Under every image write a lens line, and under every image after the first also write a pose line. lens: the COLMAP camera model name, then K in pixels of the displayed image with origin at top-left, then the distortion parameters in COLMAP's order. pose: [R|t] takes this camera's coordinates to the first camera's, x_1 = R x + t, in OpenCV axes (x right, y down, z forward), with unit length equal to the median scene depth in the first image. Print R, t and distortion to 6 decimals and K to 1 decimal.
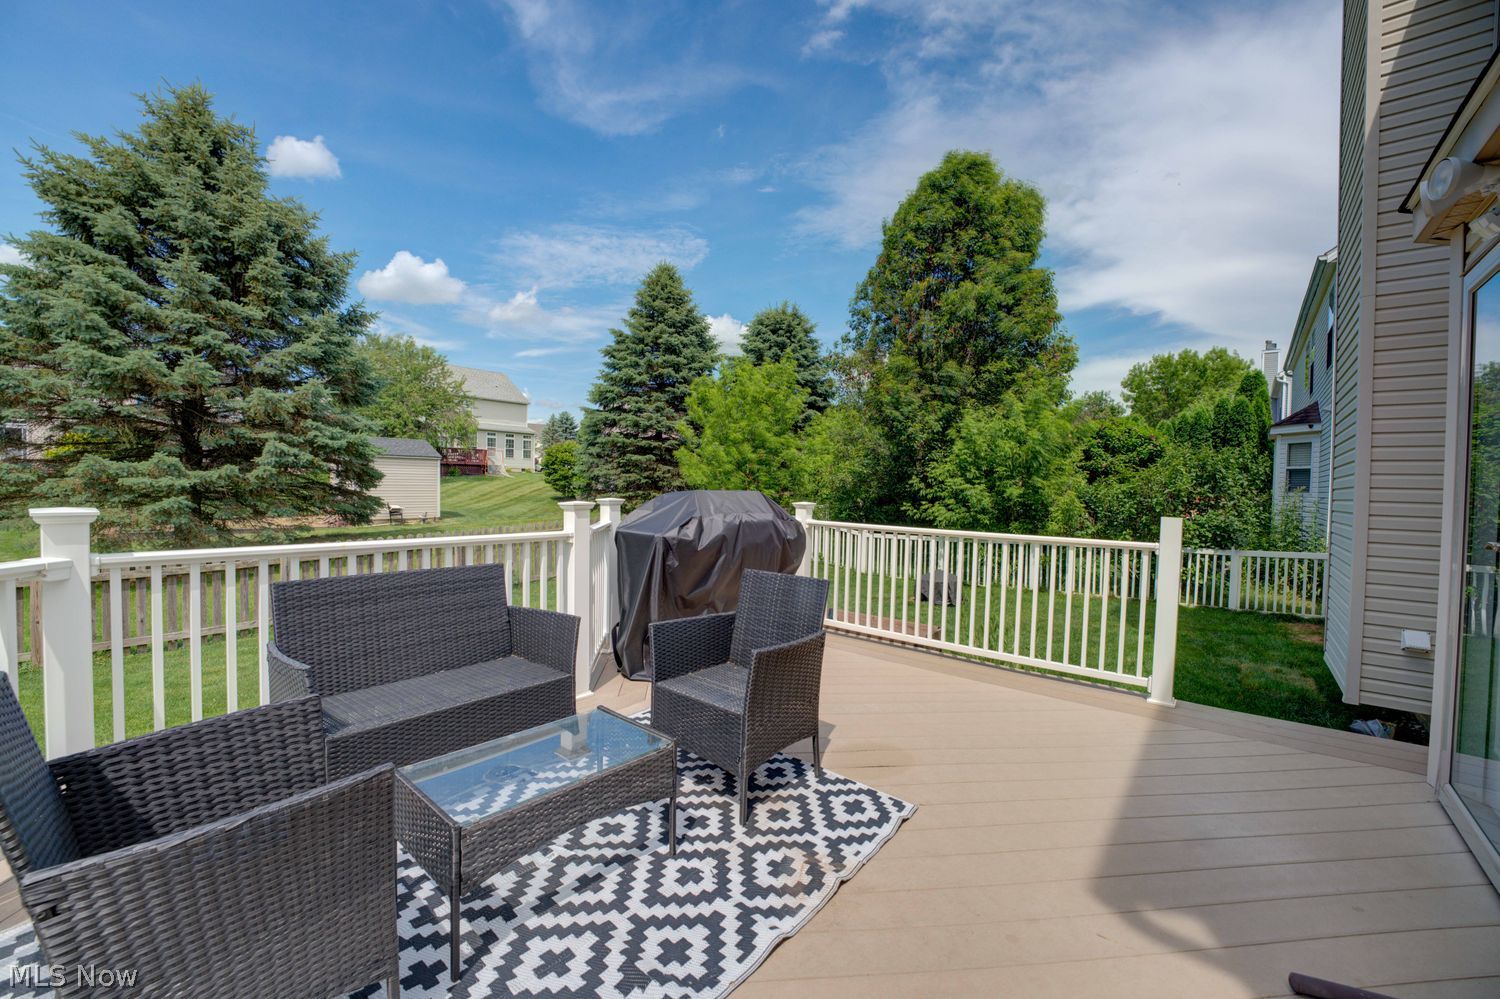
lens RADIAL K [[599.8, 0, 751.6], [0, 599.8, 507.1], [0, 0, 1]] dist [-0.028485, 0.002944]
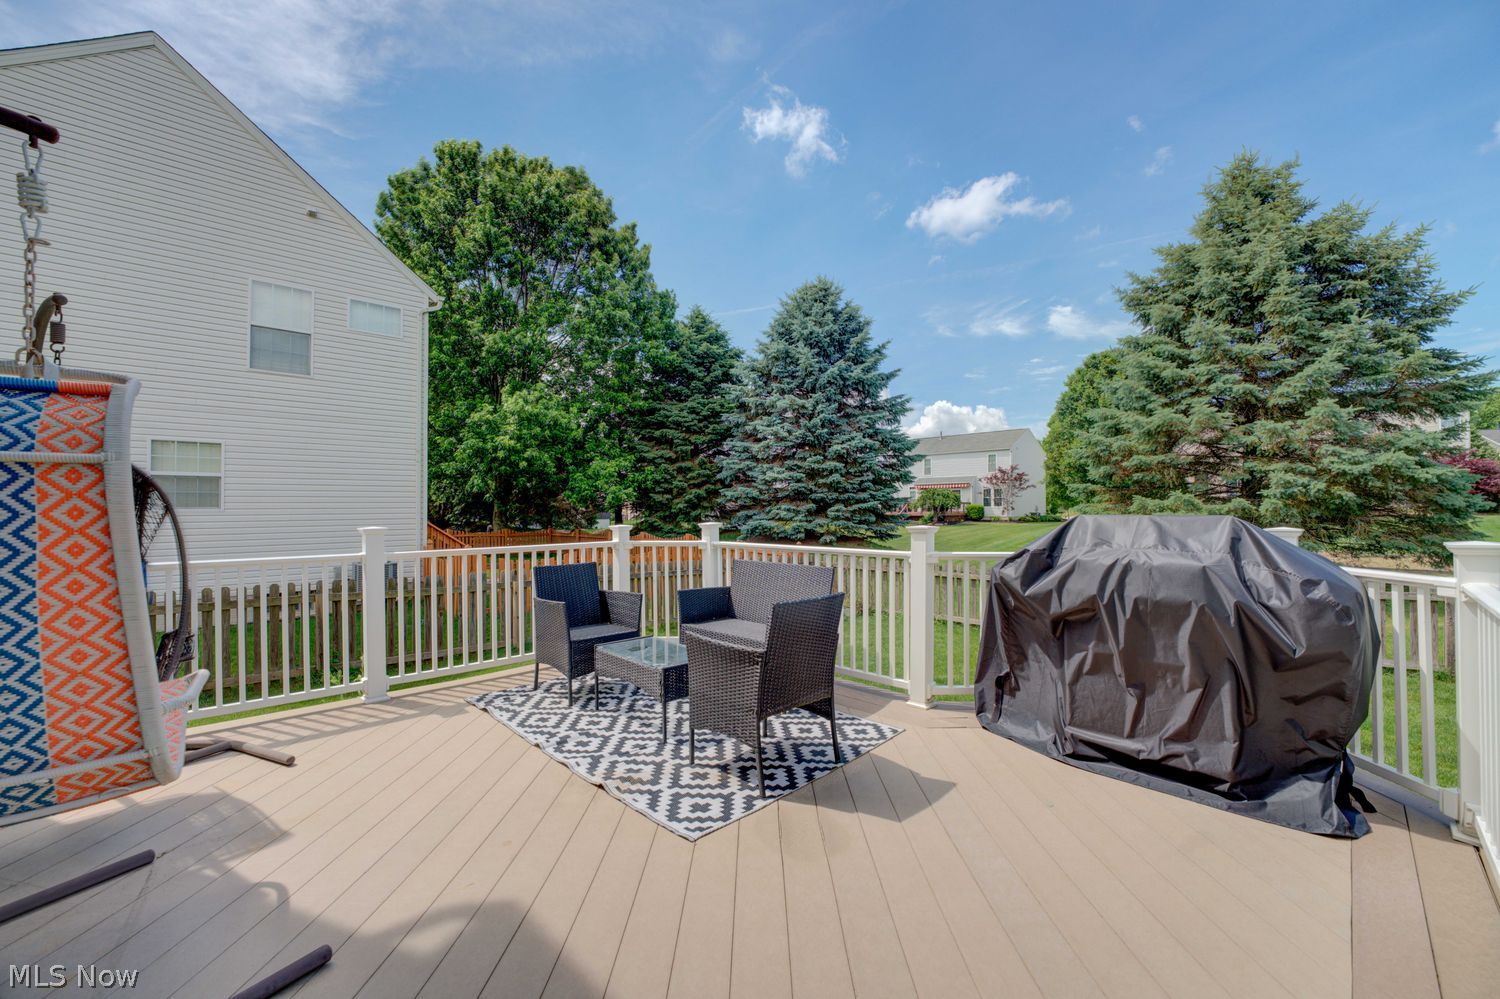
lens RADIAL K [[599.8, 0, 749.1], [0, 599.8, 506.4], [0, 0, 1]] dist [-0.028485, 0.002944]
pose [[-0.108983, -0.026508, -0.993690, 0.189507], [-0.034362, 0.999147, -0.022885, -0.002400], [0.993450, 0.031651, -0.109801, 0.181087]]
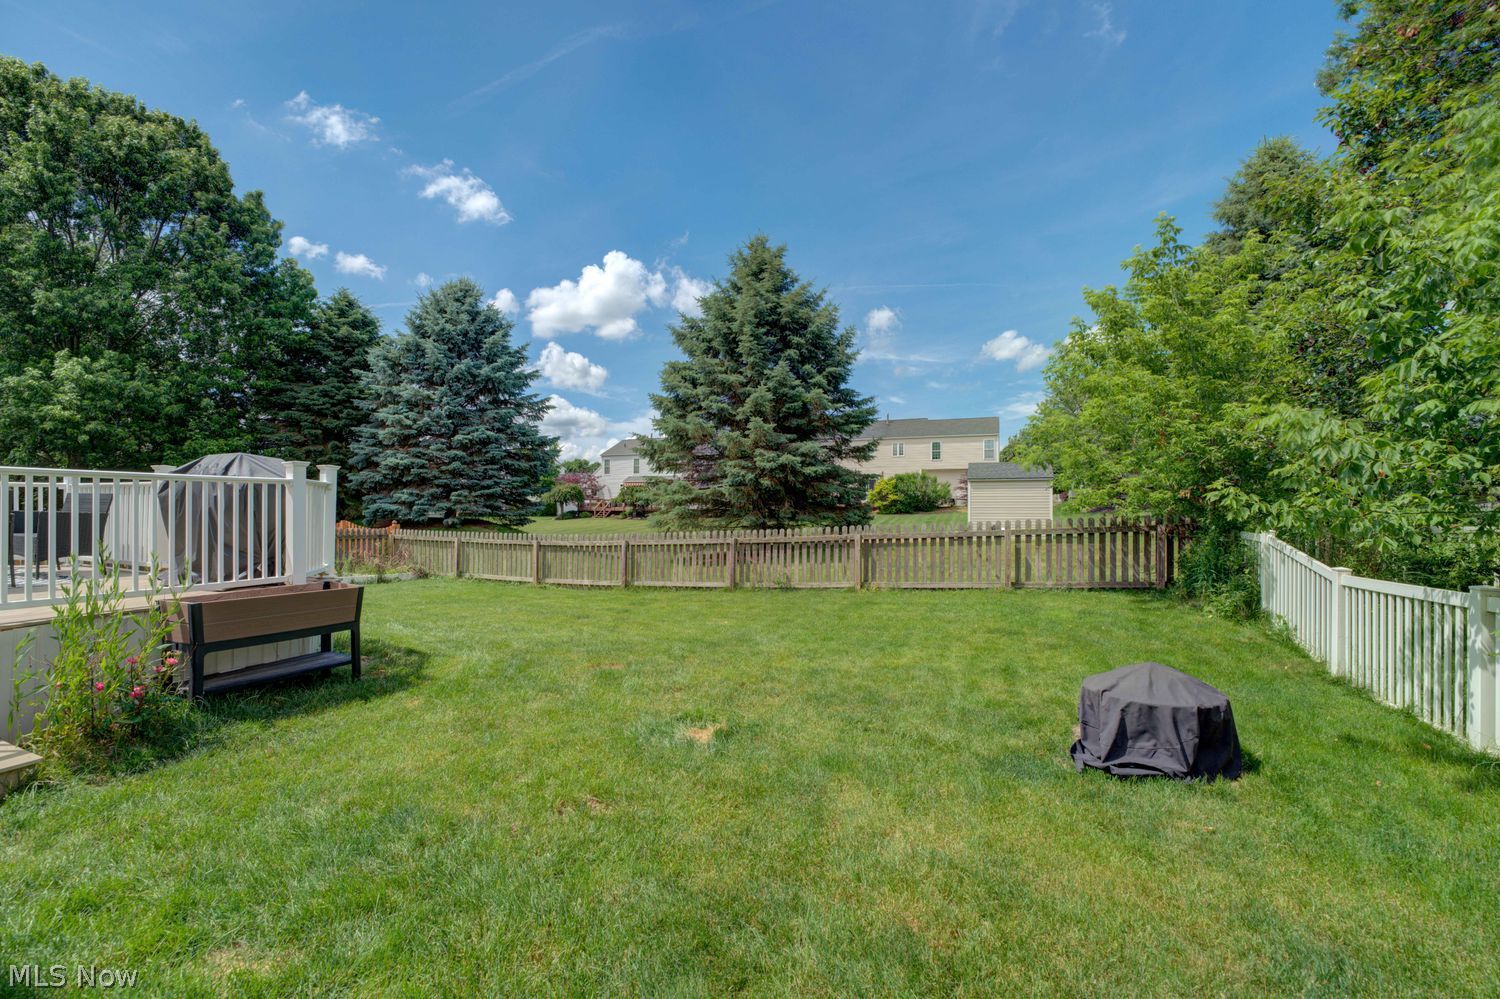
lens RADIAL K [[599.8, 0, 749.4], [0, 599.8, 505.1], [0, 0, 1]] dist [-0.028485, 0.002944]
pose [[0.277093, -0.029849, -0.960379, 0.418437], [-0.035536, 0.998515, -0.041287, 0.026666], [0.960186, 0.045569, 0.275621, 0.502952]]
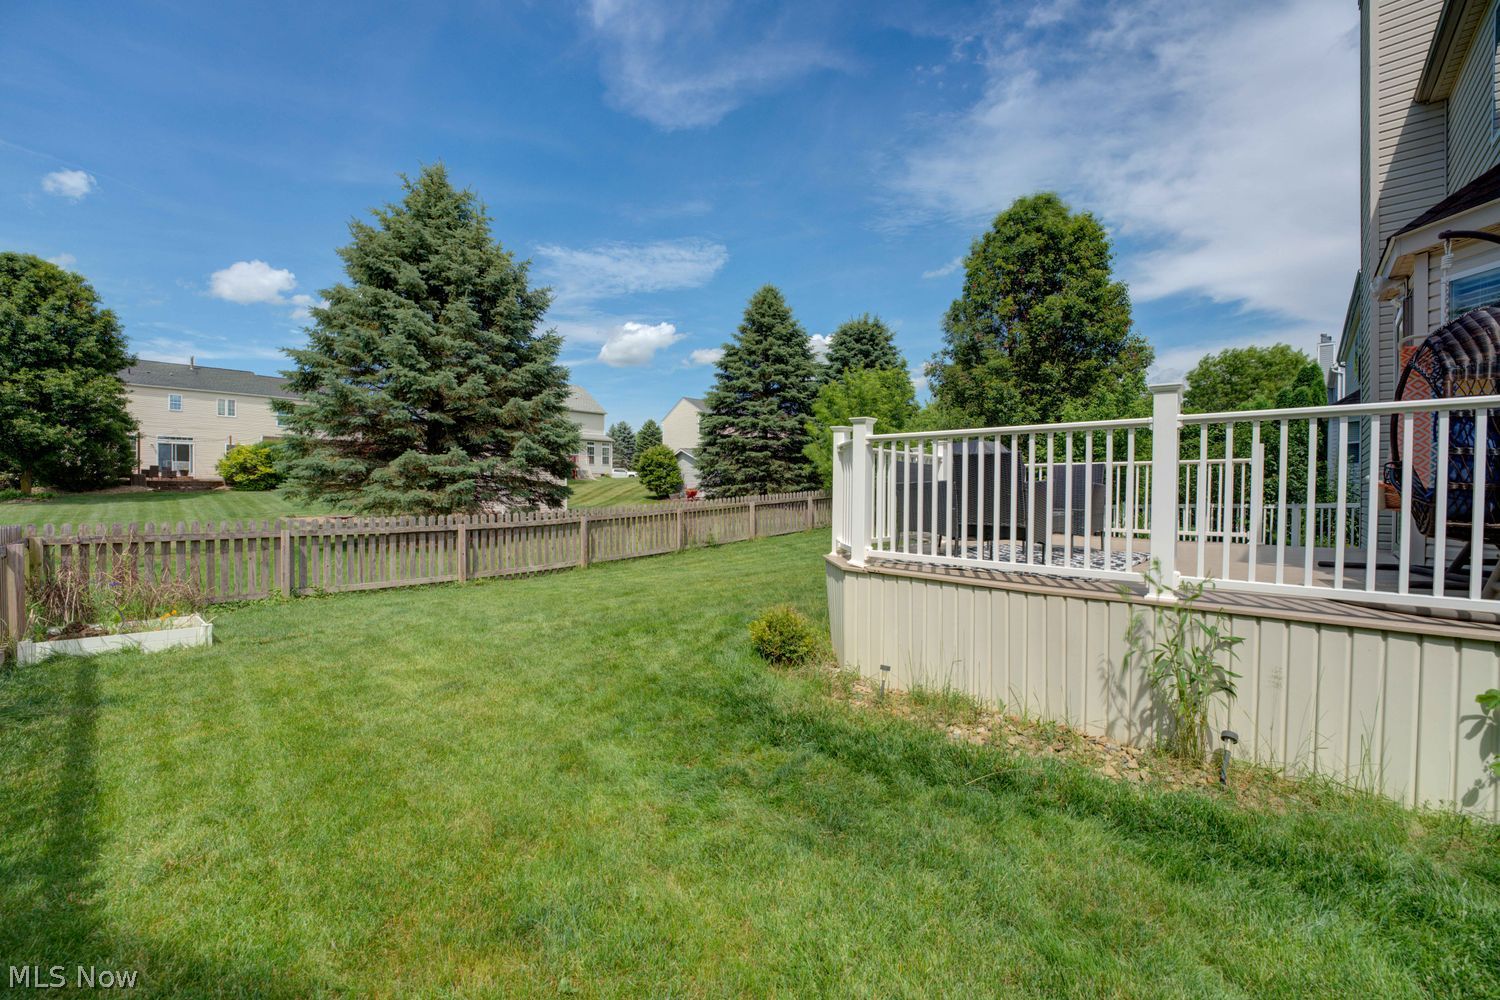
lens RADIAL K [[599.8, 0, 752.7], [0, 599.8, 505.7], [0, 0, 1]] dist [-0.028485, 0.002944]
pose [[0.998050, -0.018037, -0.059751, -0.176051], [0.017135, 0.999732, -0.015585, 0.049968], [0.060016, 0.014531, 0.998092, -0.213857]]
